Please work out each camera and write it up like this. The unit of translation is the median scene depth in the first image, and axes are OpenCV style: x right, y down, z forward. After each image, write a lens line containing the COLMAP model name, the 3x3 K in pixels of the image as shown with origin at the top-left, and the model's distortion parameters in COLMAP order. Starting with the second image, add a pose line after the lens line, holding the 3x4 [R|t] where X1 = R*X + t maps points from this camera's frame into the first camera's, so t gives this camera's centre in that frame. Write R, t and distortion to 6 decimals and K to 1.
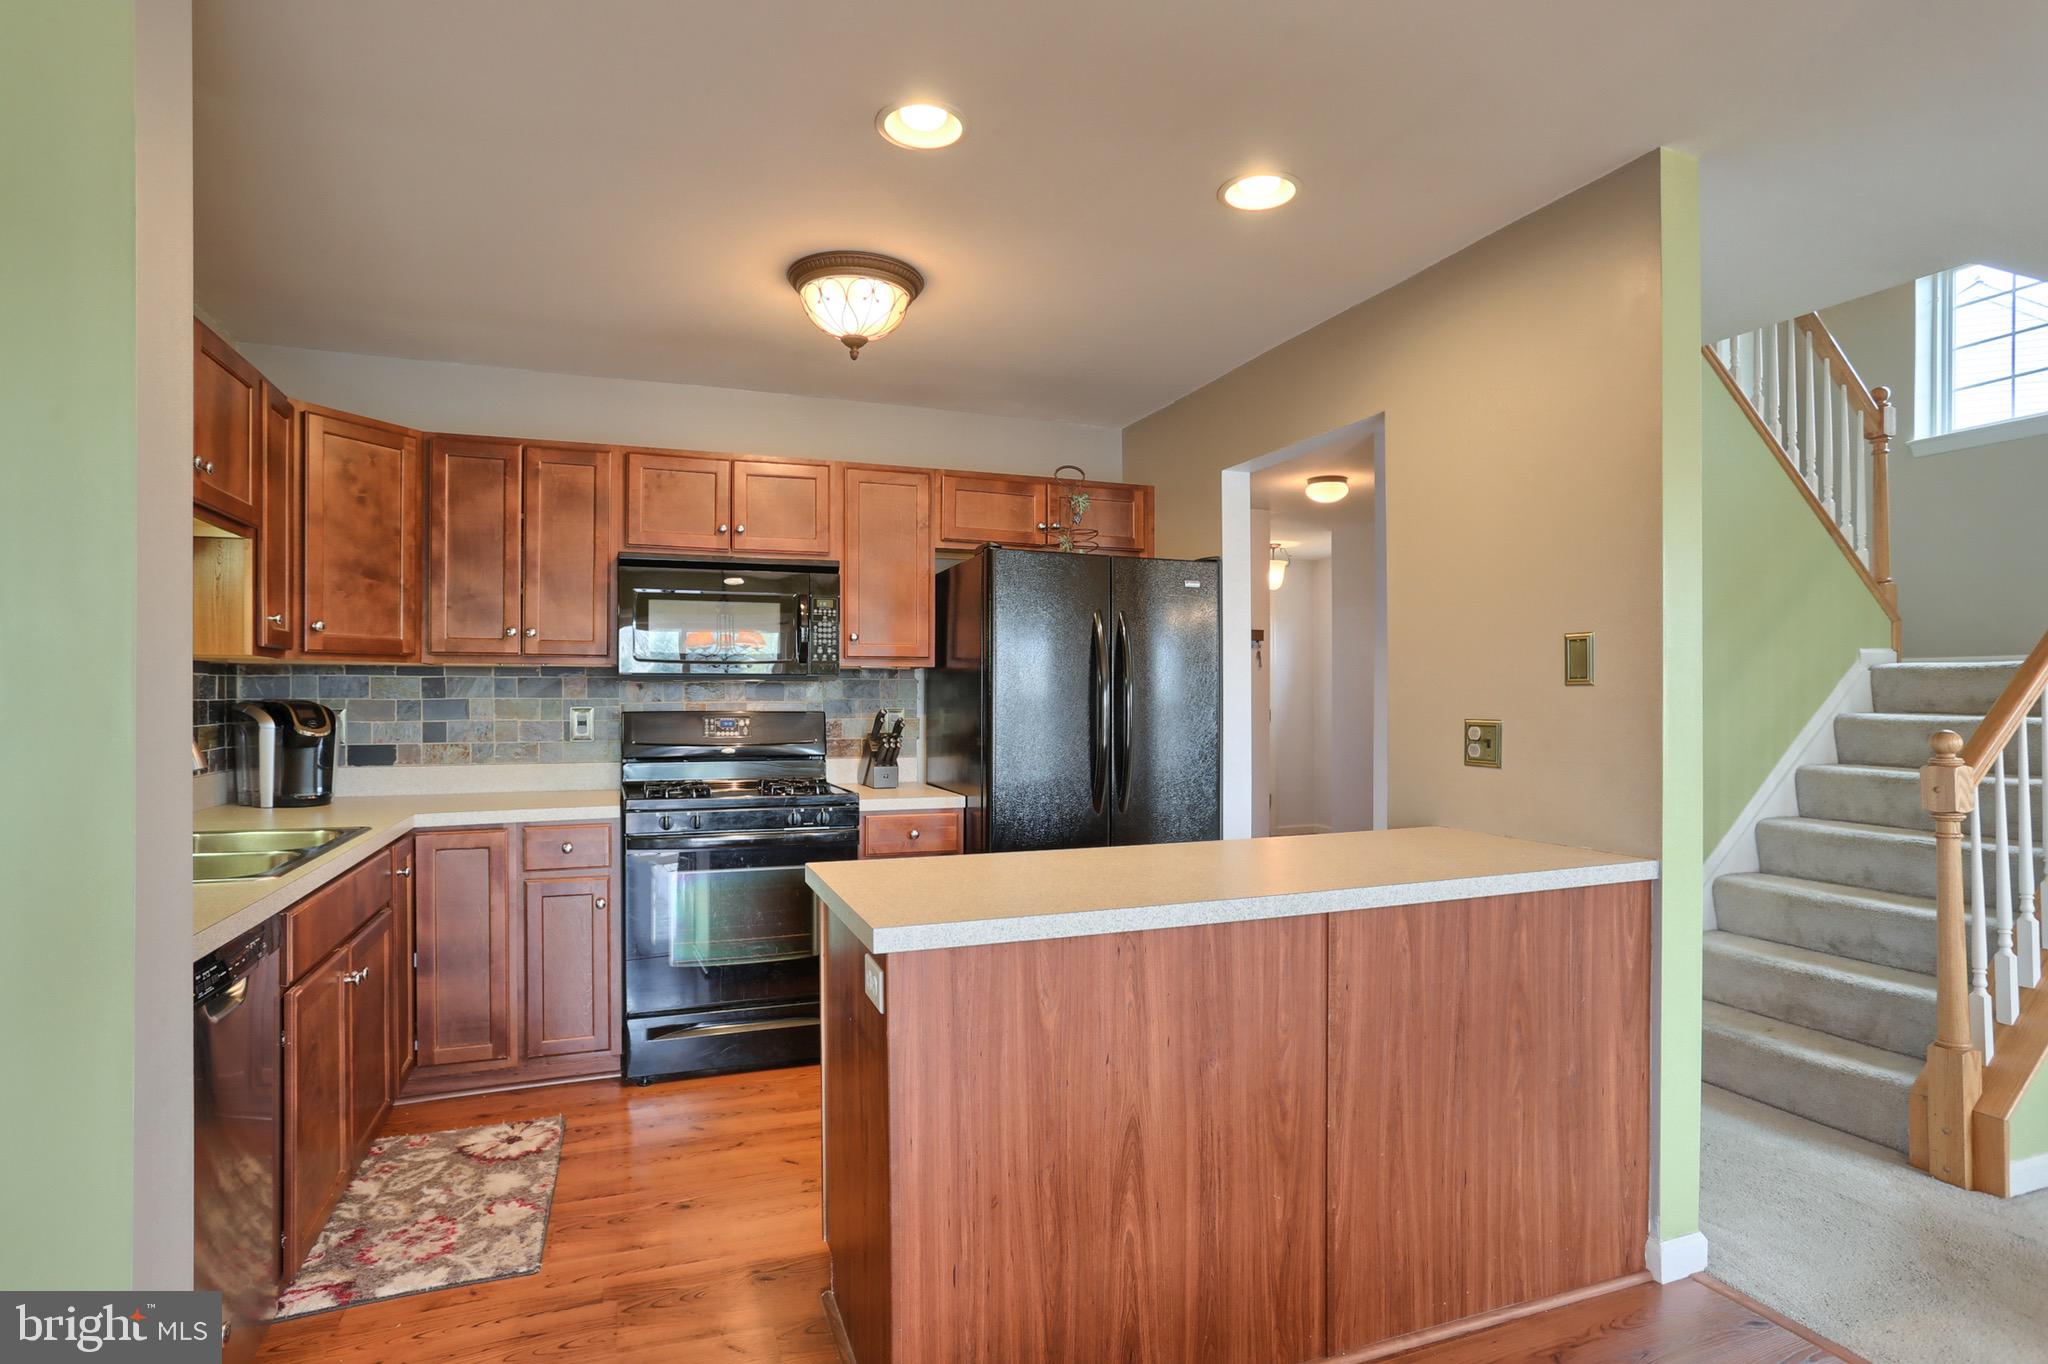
lens RADIAL K [[1042.9, 0, 994.2], [0, 1042.9, 692.2], [0, 0, 1]] dist [-0.042896, 0.021783]
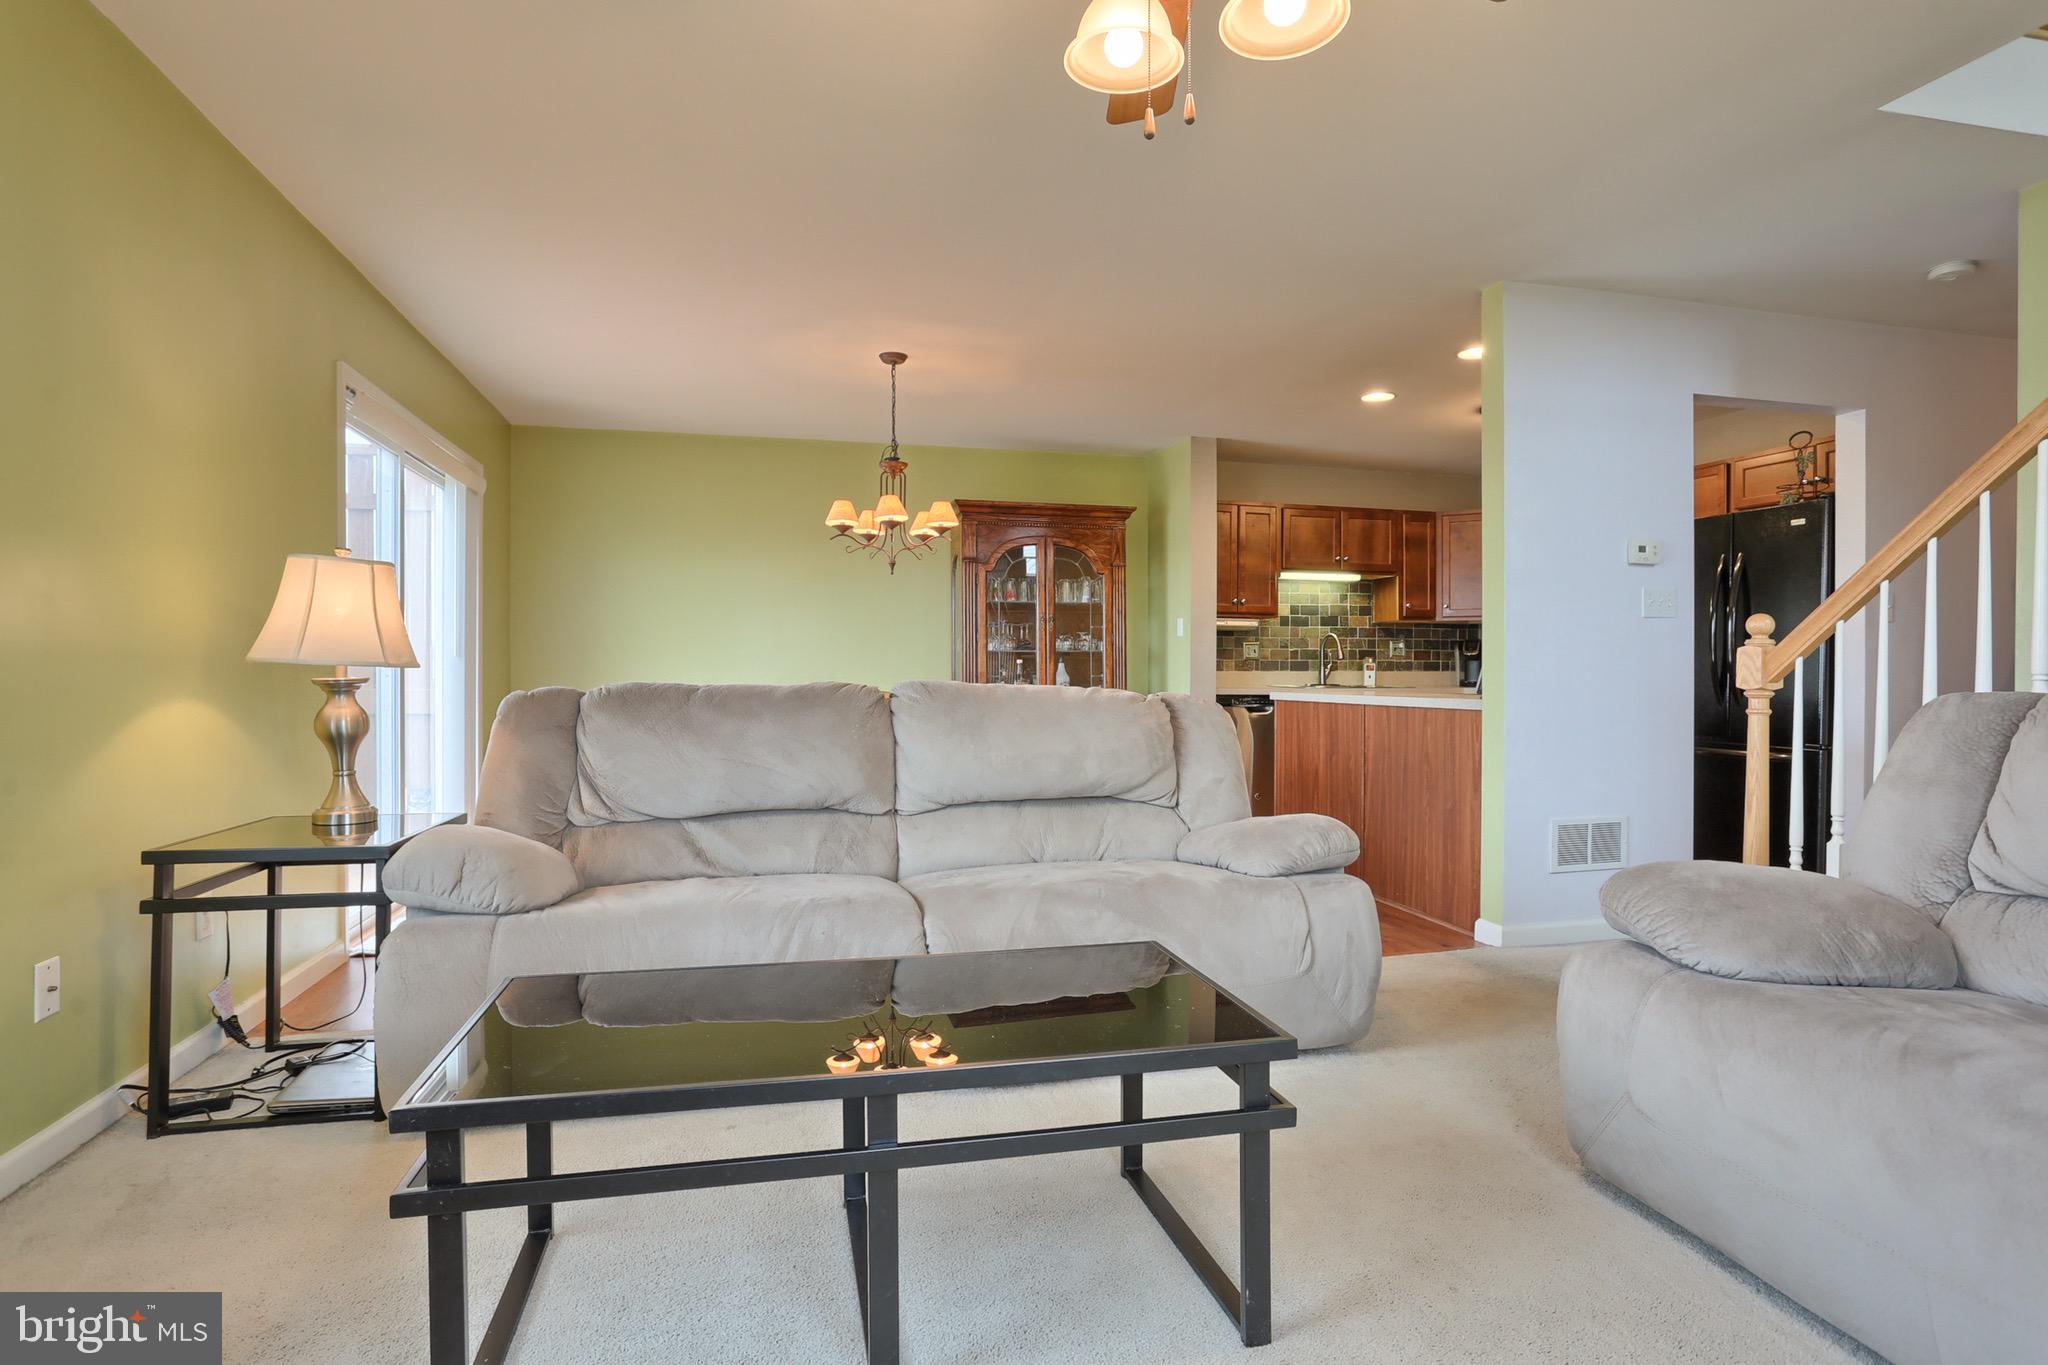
lens RADIAL K [[1042.9, 0, 1020.4], [0, 1042.9, 667.4], [0, 0, 1]] dist [-0.042896, 0.021783]
pose [[-0.108913, -0.003297, -0.994046, 2.045257], [-0.003365, 0.999990, -0.002948, 0.097296], [0.994046, 0.003024, -0.108923, 0.338568]]
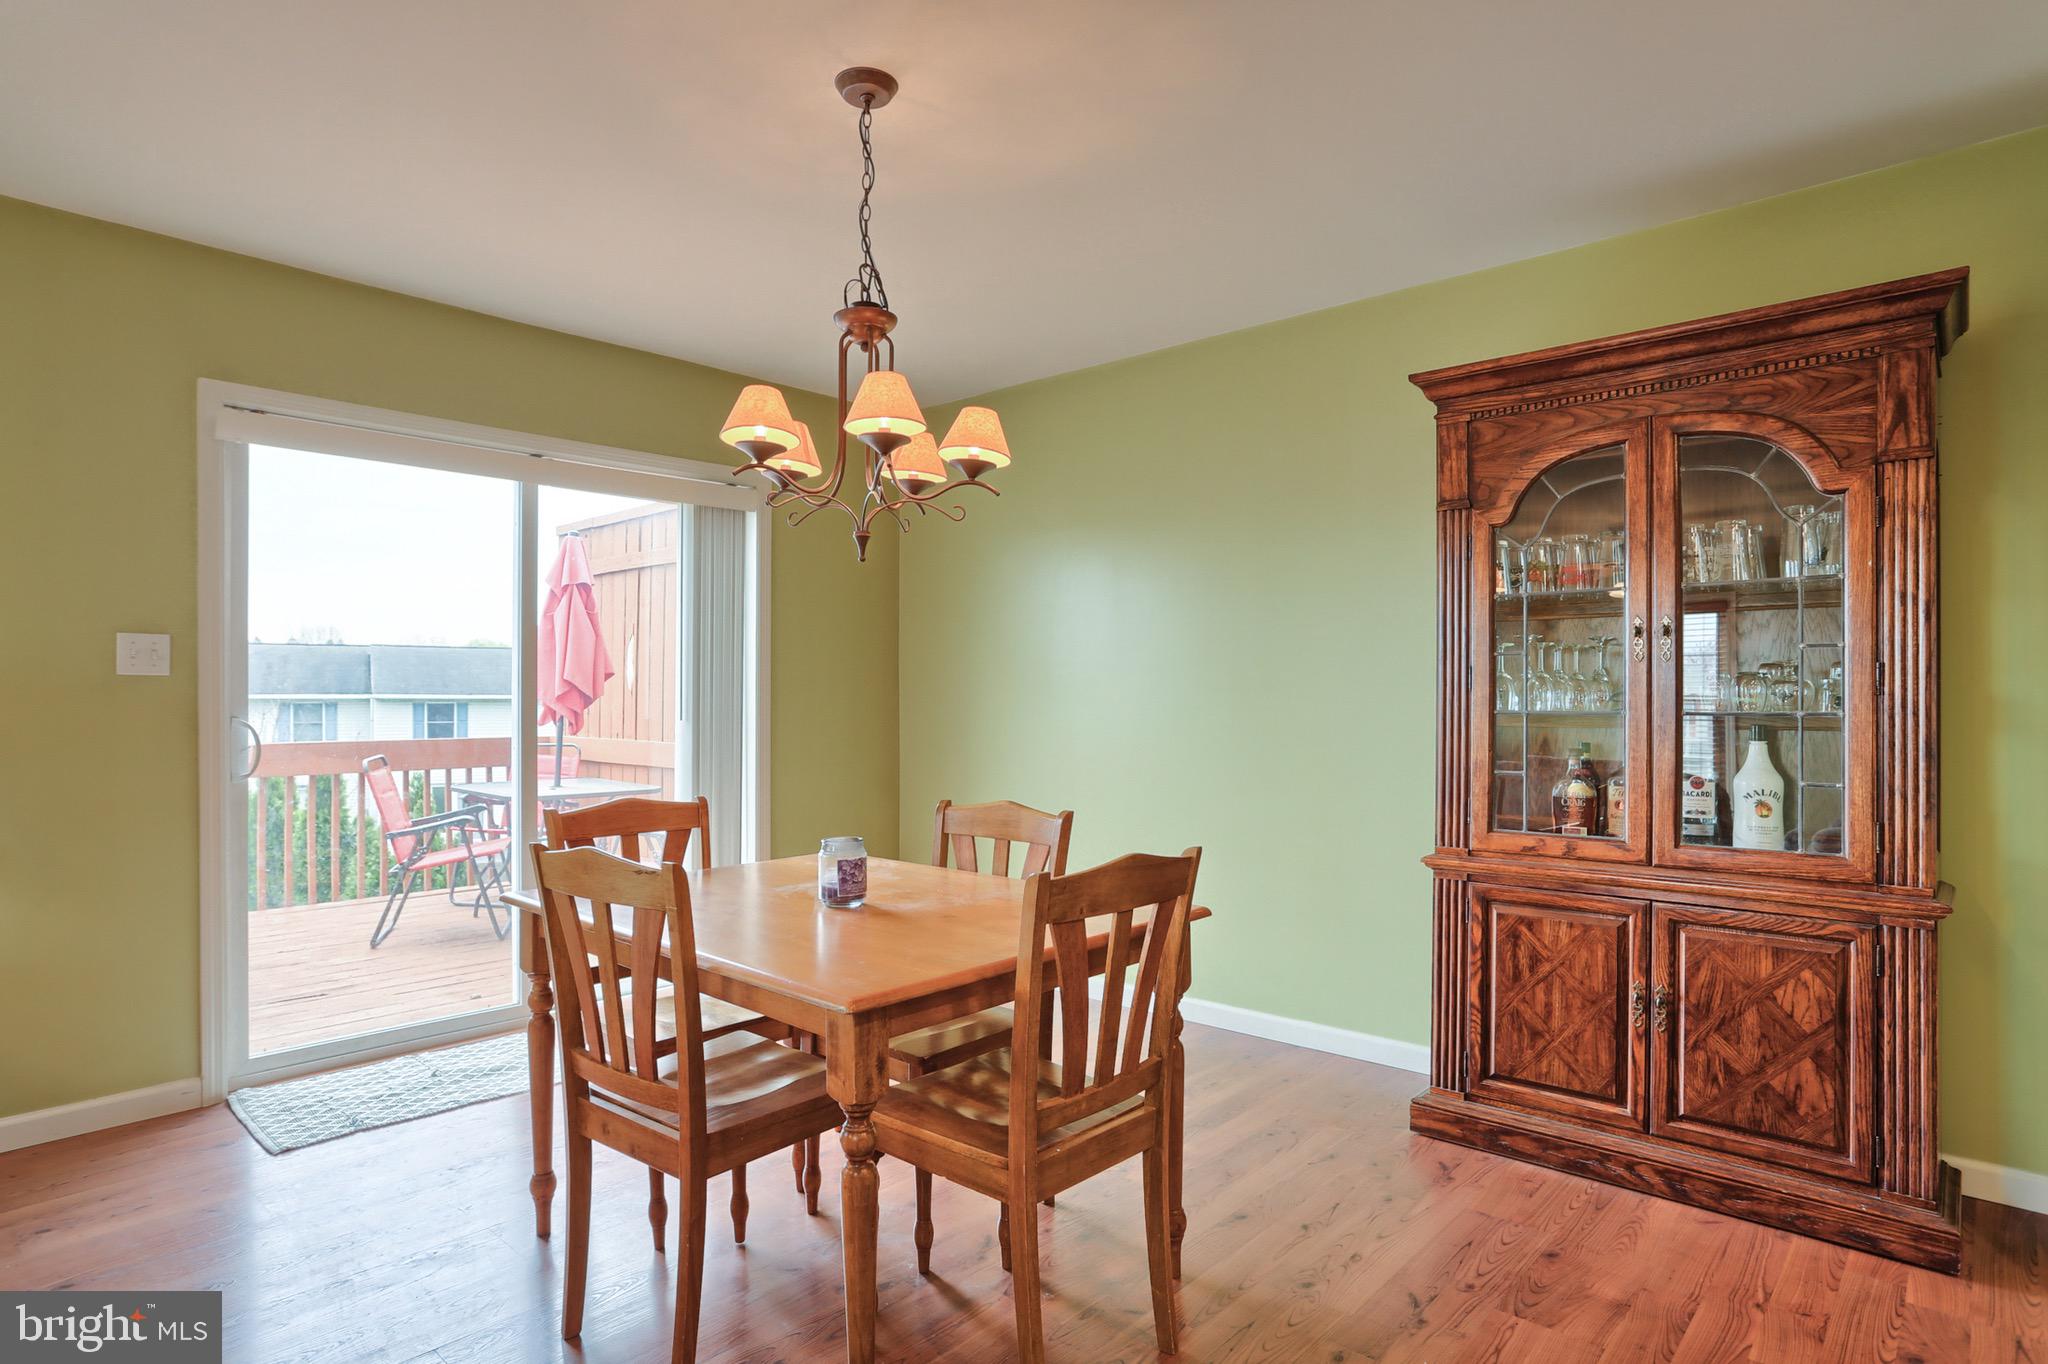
lens RADIAL K [[1114.5, 0, 1034.3], [0, 1114.5, 696.7], [0, 0, 1]] dist [-0.037730, 0.001846]
pose [[-0.882004, -0.002475, -0.471235, 0.586467], [-0.001474, 0.999996, -0.002492, 0.038803], [0.471239, -0.001503, -0.882004, 0.735558]]
